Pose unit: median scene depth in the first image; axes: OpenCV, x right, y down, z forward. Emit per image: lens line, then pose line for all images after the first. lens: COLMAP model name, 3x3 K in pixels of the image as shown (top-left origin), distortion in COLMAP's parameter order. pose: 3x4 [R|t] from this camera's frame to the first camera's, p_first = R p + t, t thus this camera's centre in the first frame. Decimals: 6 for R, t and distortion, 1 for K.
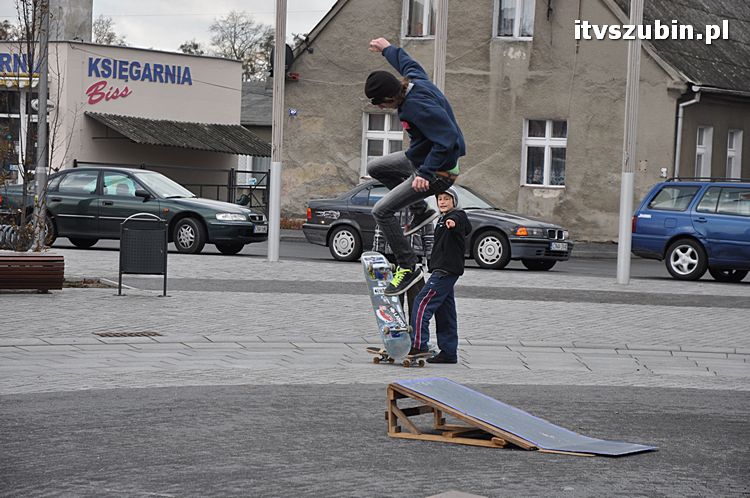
lens RADIAL K [[1723.3, 0, 396.8], [0, 1723.3, 249.1], [0, 0, 1]] dist [0.111310, 0.622494]
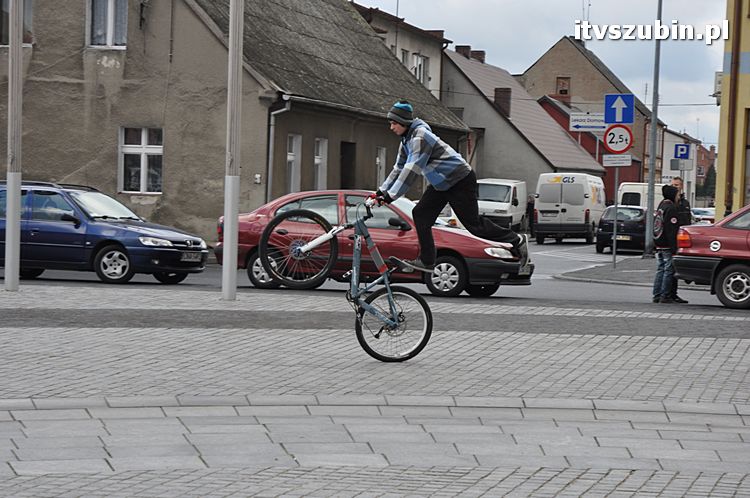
lens RADIAL K [[1489.2, 0, 376.1], [0, 1489.2, 263.8], [0, 0, 1]] dist [0.067355, 0.216365]
pose [[0.971396, -0.022940, 0.236353, 0.011110], [0.020391, 0.999705, 0.013227, -0.003561], [-0.236587, -0.008029, 0.971577, 0.113442]]
